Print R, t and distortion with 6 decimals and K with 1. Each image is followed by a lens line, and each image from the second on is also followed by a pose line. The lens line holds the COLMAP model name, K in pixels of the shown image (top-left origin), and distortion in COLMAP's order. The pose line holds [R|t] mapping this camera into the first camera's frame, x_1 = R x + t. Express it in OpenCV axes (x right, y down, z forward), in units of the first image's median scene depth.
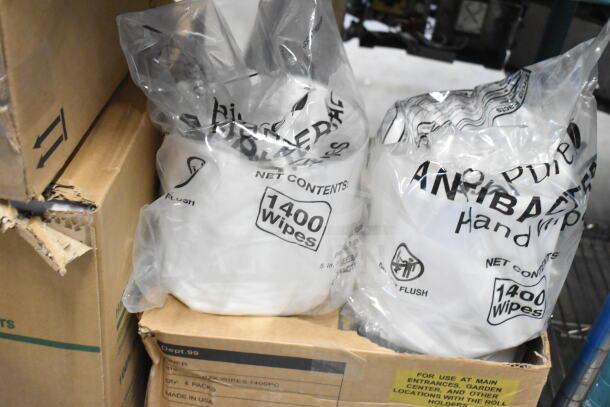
lens RADIAL K [[815.4, 0, 303.9], [0, 815.4, 203.9], [0, 0, 1]] dist [-0.019005, 0.000000]
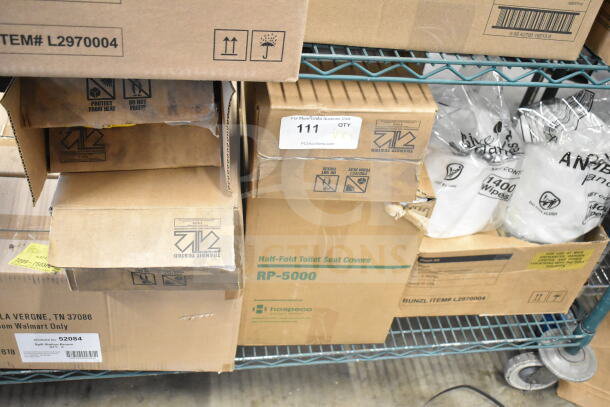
lens RADIAL K [[664.7, 0, 303.8], [0, 664.7, 201.7], [0, 0, 1]] dist [-0.025660, 0.000000]
pose [[0.980418, -0.135065, 0.143308, -0.685672], [0.114833, 0.983308, 0.141132, -0.219382], [-0.159978, -0.121912, 0.979563, -0.481204]]
